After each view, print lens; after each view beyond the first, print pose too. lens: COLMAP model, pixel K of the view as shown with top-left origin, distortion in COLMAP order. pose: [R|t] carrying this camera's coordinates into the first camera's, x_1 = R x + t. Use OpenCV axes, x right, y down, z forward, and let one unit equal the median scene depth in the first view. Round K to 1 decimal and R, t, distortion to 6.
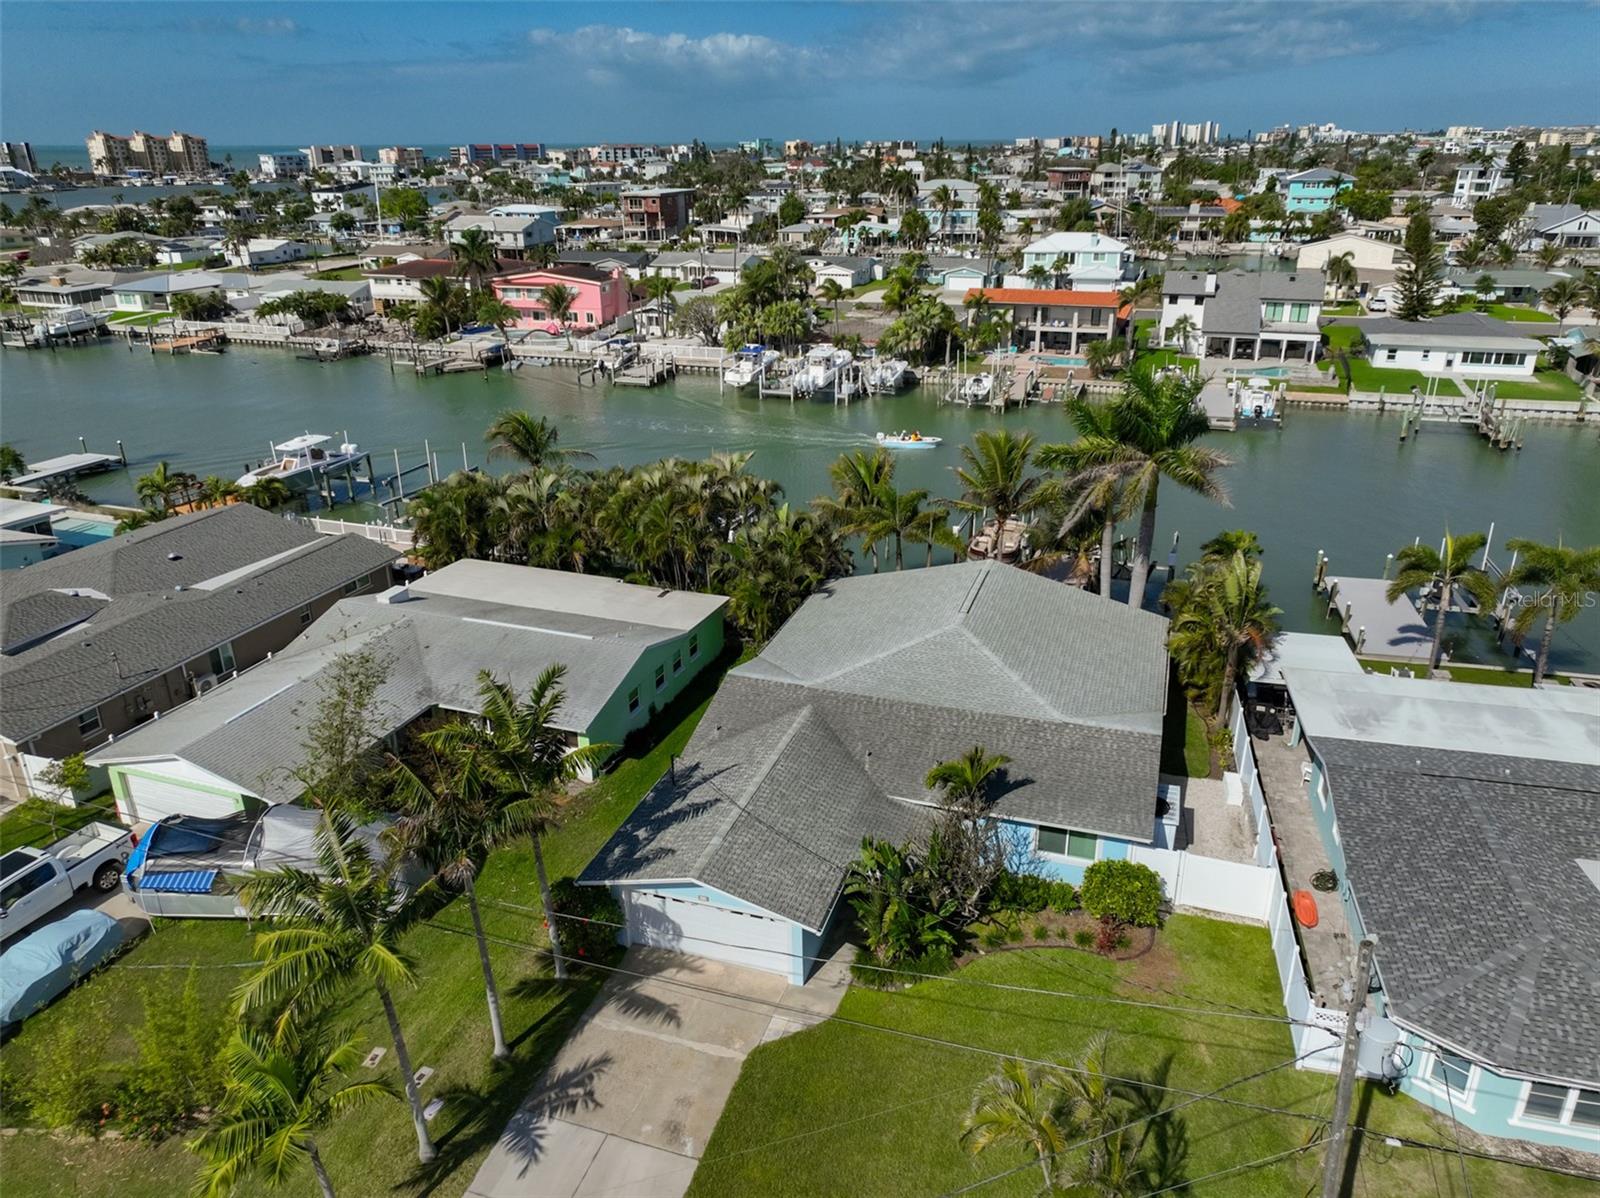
lens RADIAL K [[1112.3, 0, 800.1], [0, 1112.3, 592.8], [0, 0, 1]] dist [0.003952, 0.000255]
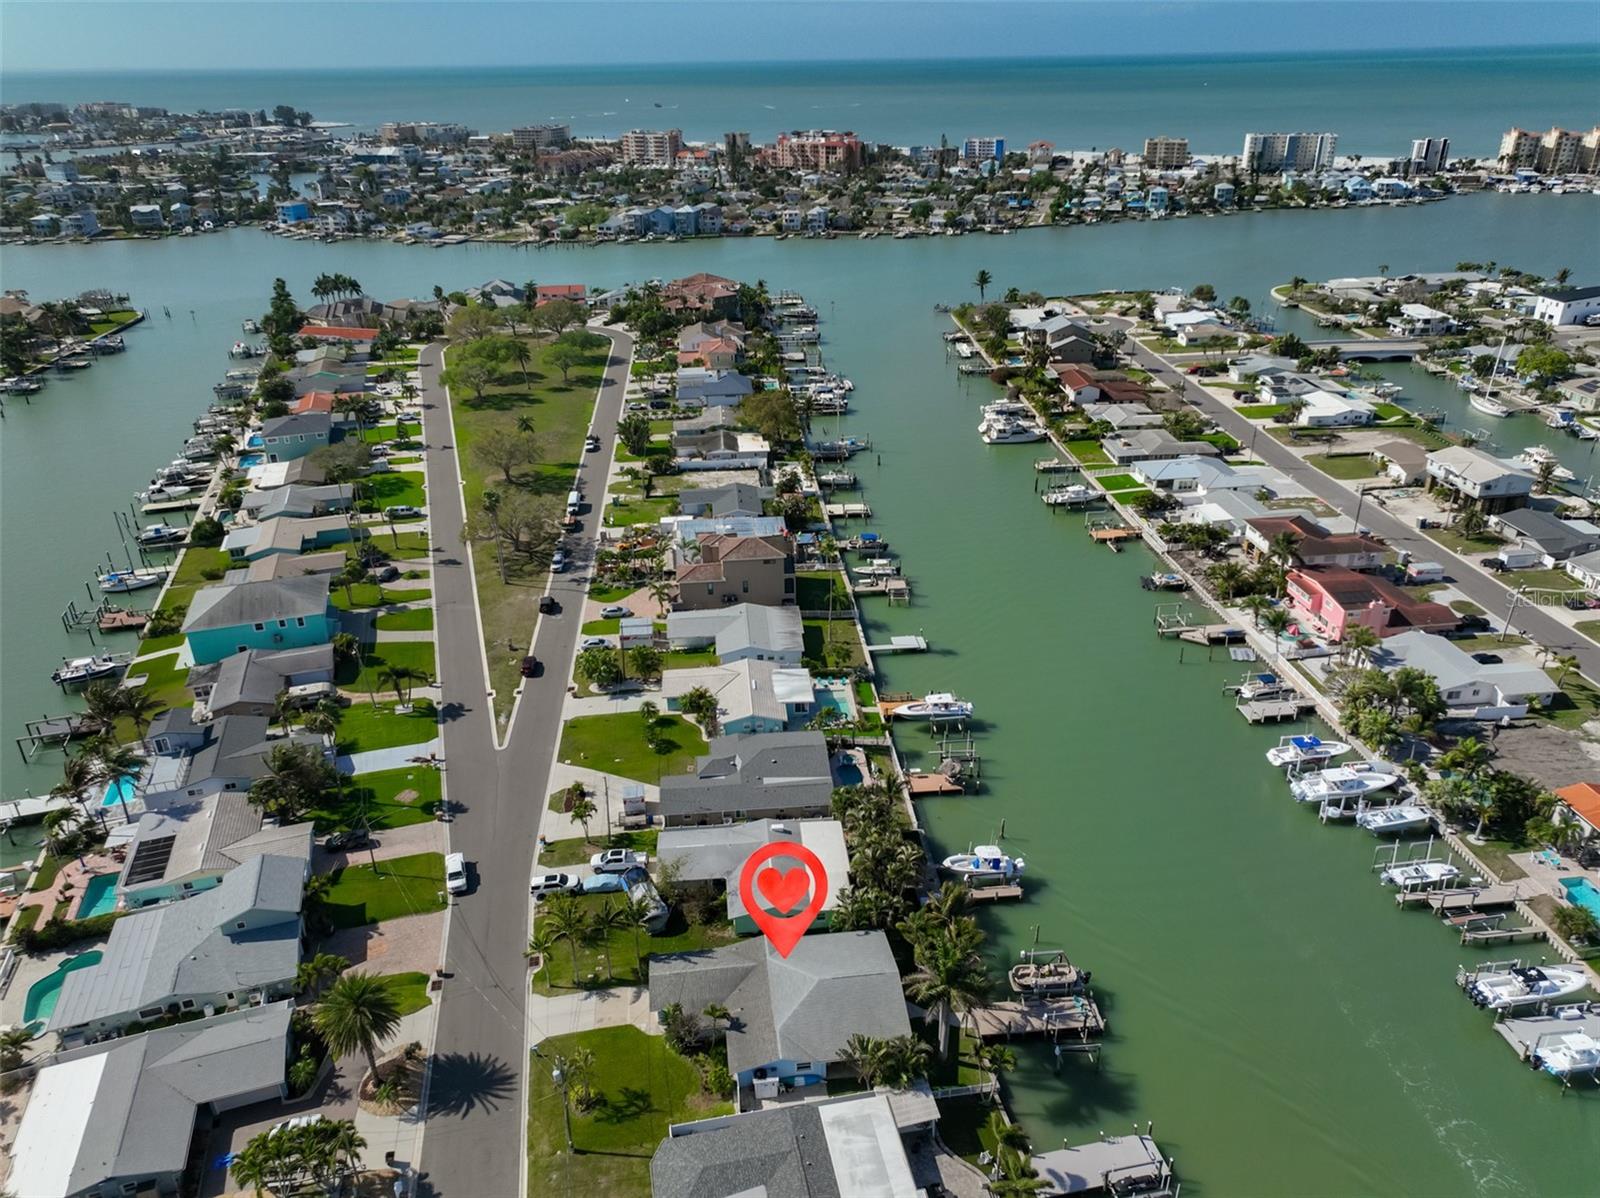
lens RADIAL K [[1112.3, 0, 800.1], [0, 1112.3, 592.8], [0, 0, 1]] dist [0.003952, 0.000255]
pose [[0.424395, 0.390442, -0.816973, 0.650103], [-0.327390, 0.907382, 0.263580, -0.497981], [0.844219, 0.155607, 0.512915, -0.151787]]
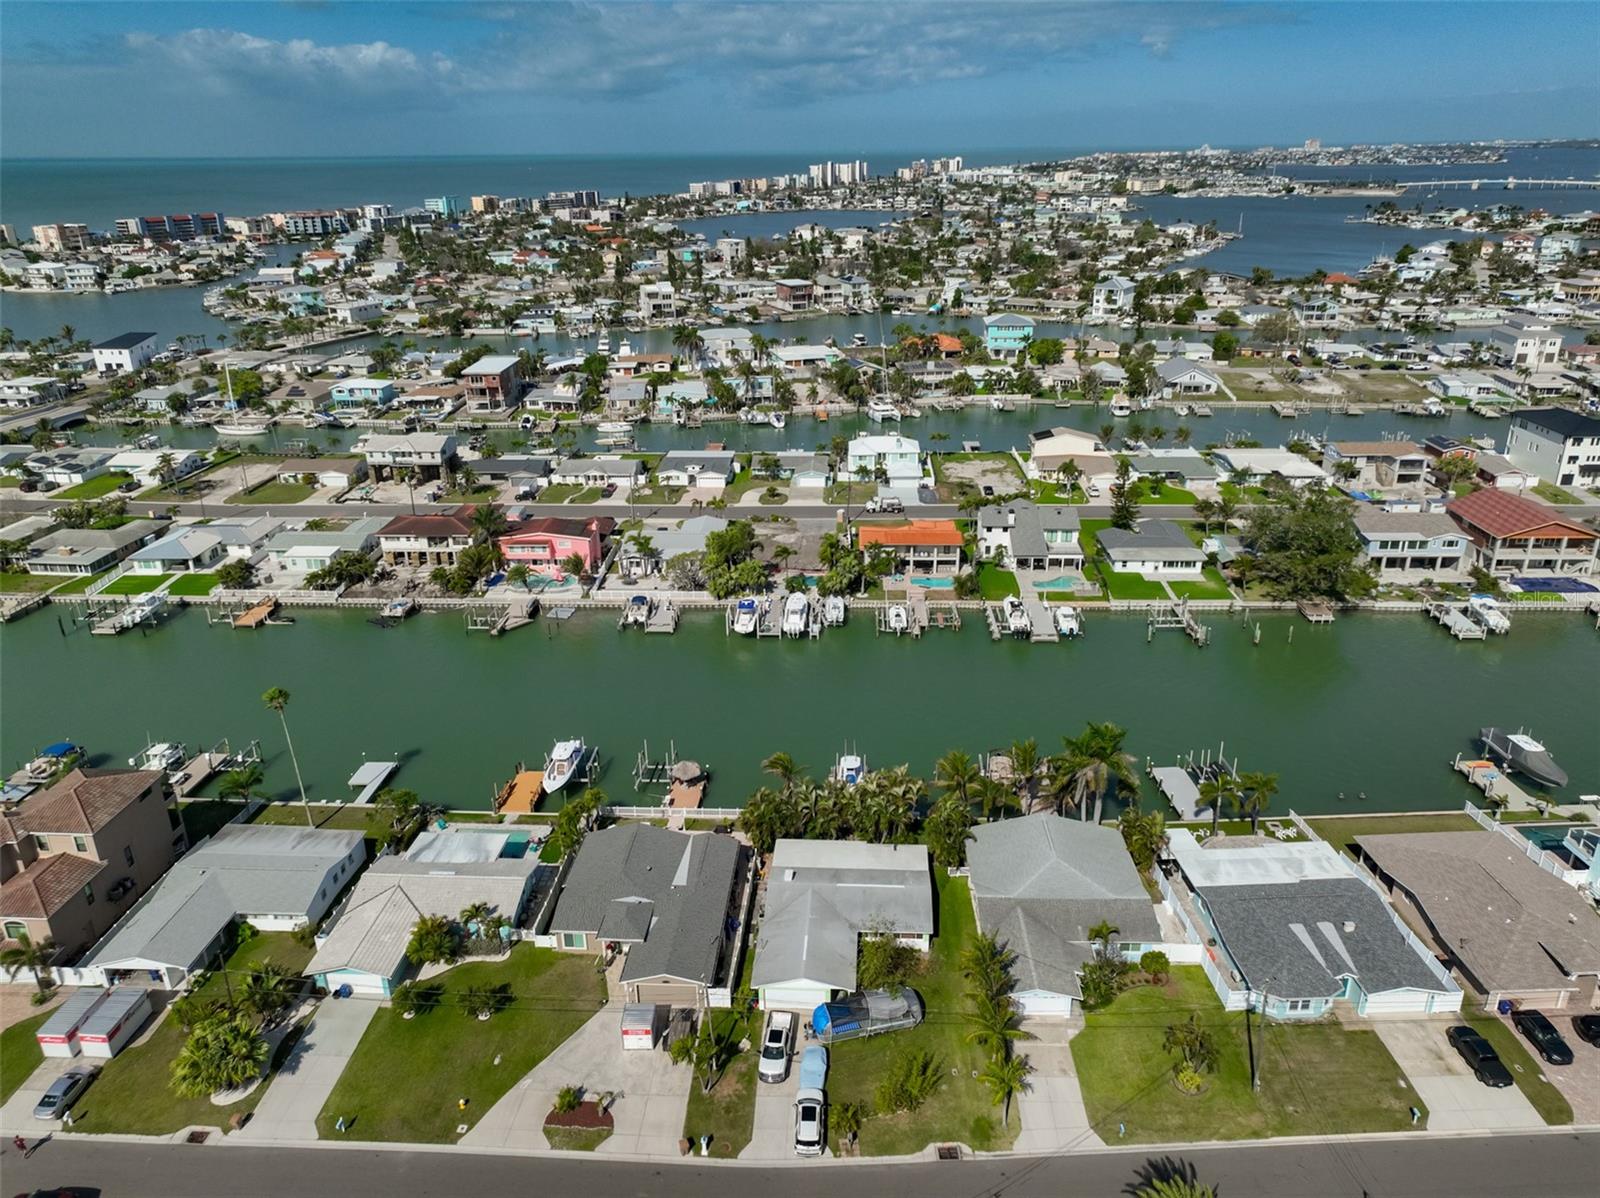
lens RADIAL K [[1112.3, 0, 800.1], [0, 1112.3, 592.8], [0, 0, 1]] dist [0.003952, 0.000255]
pose [[0.958169, -0.107814, 0.265120, -0.355683], [0.110507, 0.993864, 0.004784, -0.226085], [-0.264009, 0.024714, 0.964203, -0.441559]]
